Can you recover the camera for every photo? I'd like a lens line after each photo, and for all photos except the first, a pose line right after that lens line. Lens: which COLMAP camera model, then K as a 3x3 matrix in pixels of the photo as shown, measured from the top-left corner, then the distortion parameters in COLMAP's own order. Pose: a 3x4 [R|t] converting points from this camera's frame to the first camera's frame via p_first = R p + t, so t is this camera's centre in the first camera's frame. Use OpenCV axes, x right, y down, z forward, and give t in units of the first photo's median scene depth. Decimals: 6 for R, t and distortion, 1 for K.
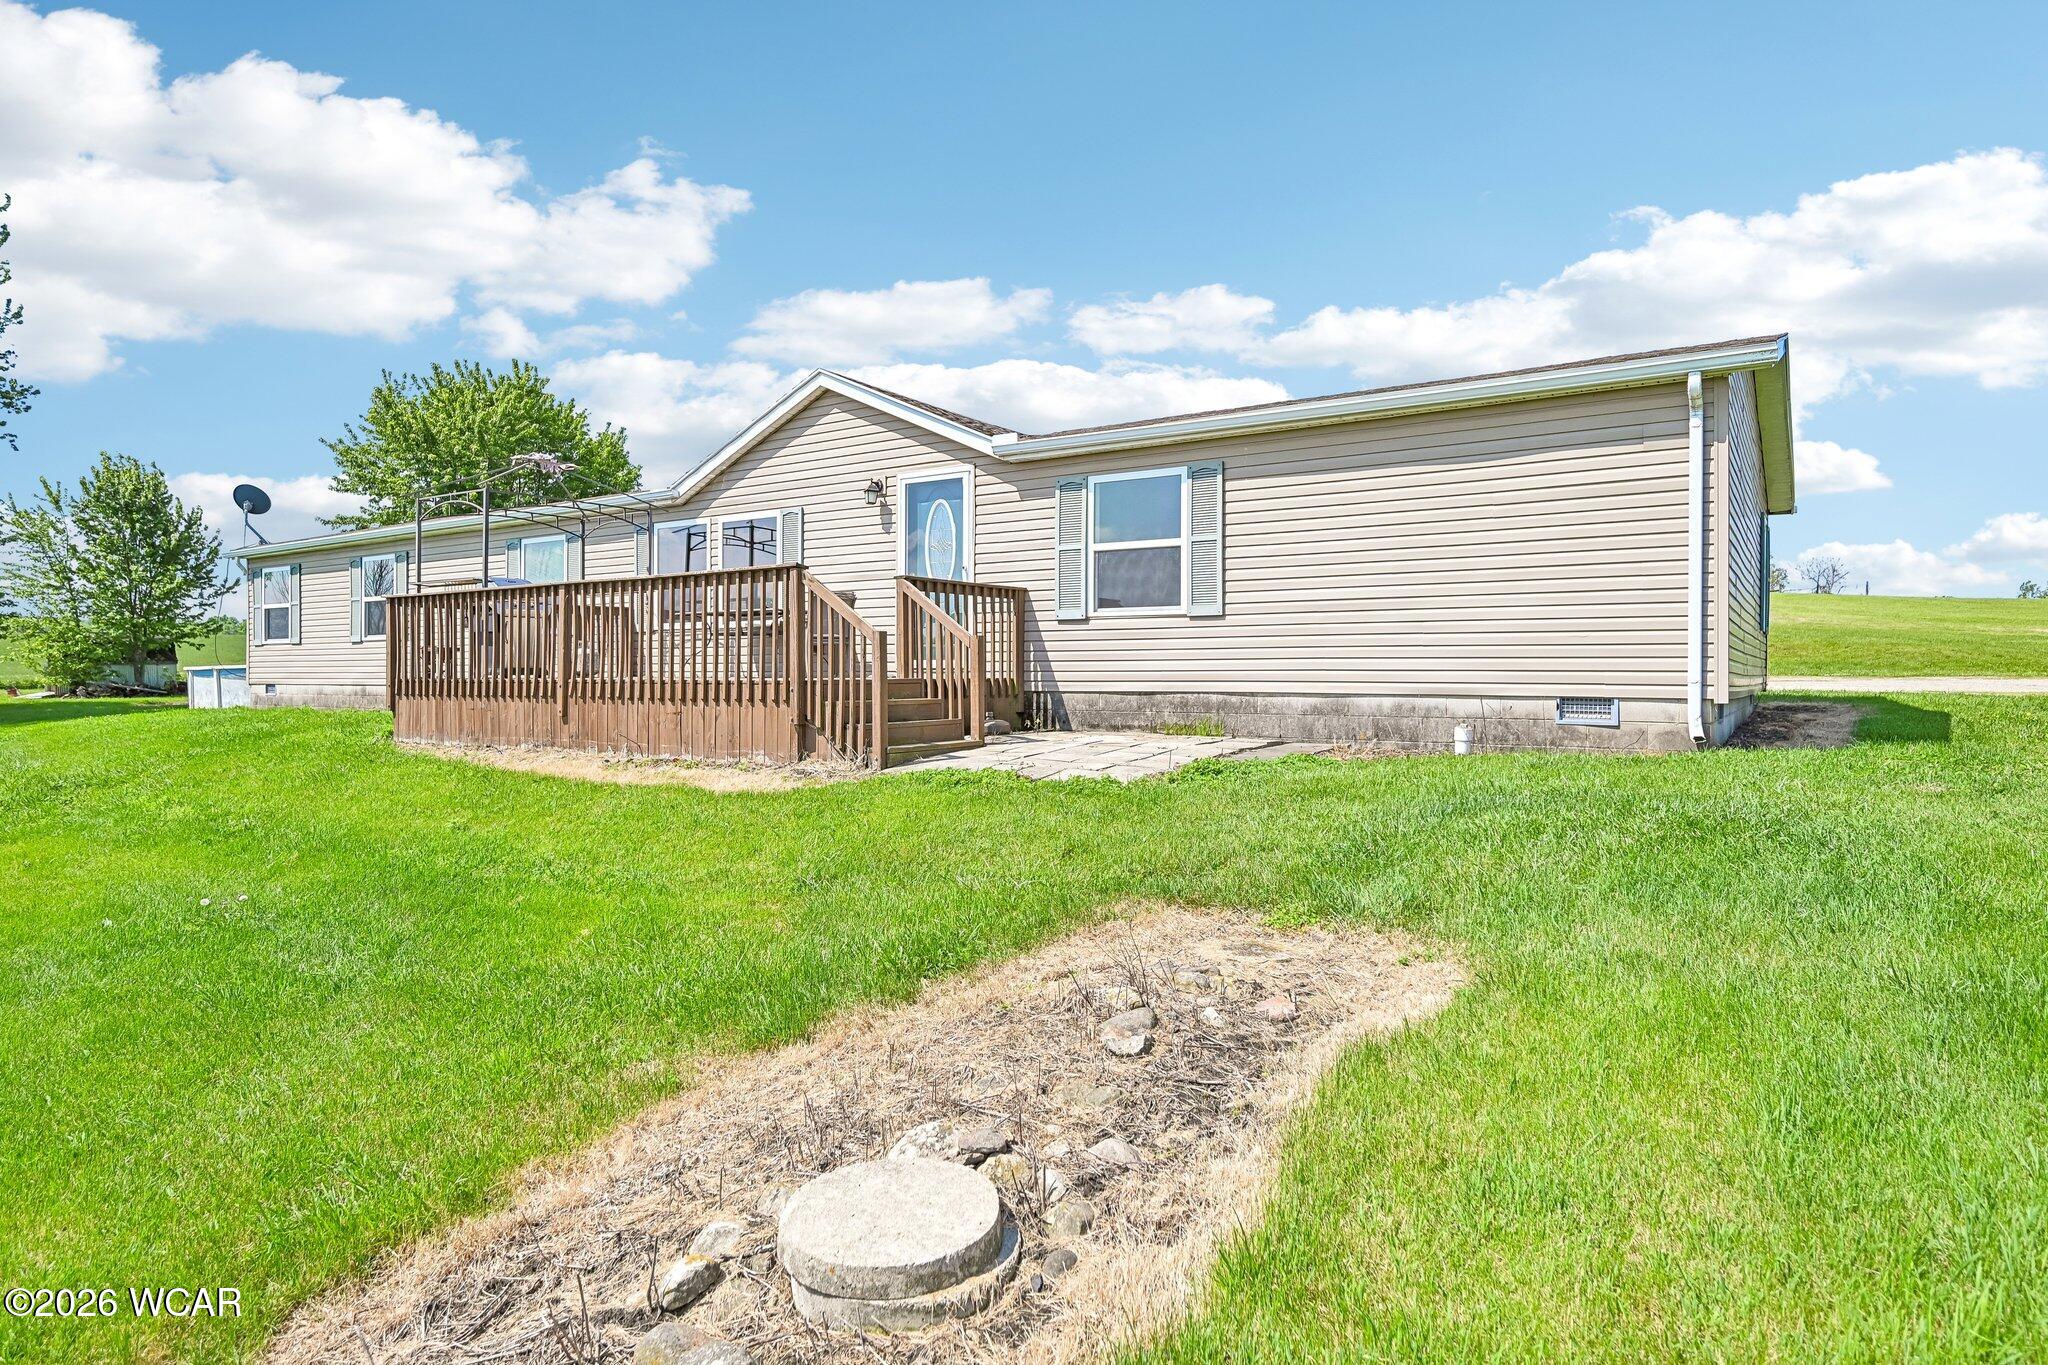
lens RADIAL K [[1184.9, 0, 1022.1], [0, 1184.9, 678.0], [0, 0, 1]] dist [-0.000063, 0.000011]
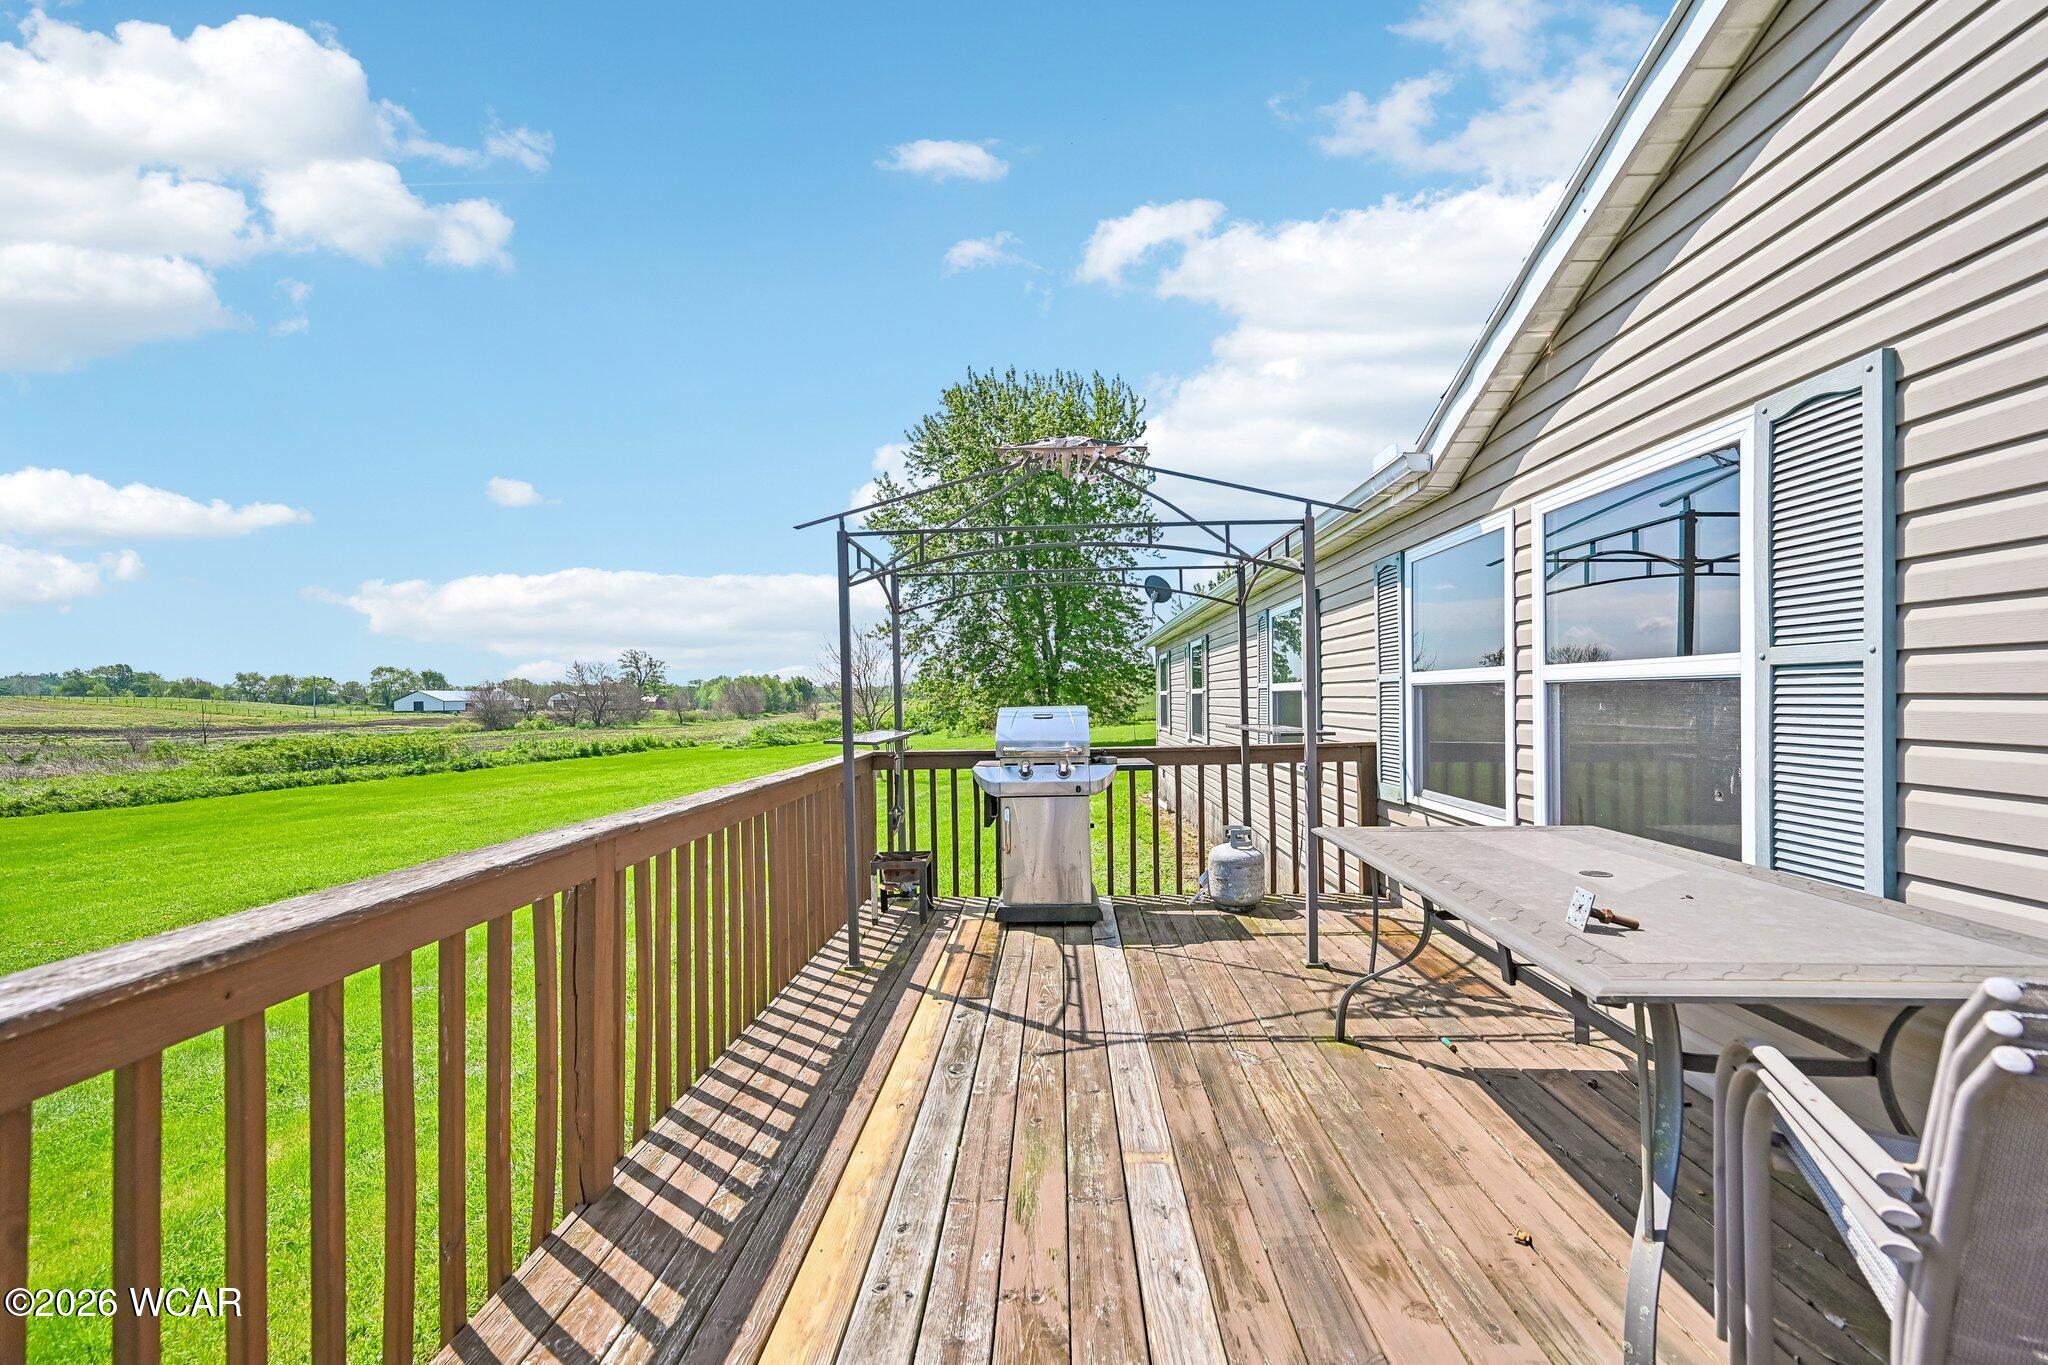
lens RADIAL K [[822.8, 0, 1019.0], [0, 822.8, 693.9], [0, 0, 1]] dist [0.000505, 0.000062]
pose [[0.515215, -0.008585, -0.857018, -0.133311], [0.002736, 0.999961, -0.008372, -0.079661], [0.857057, 0.001969, 0.515219, 0.753184]]
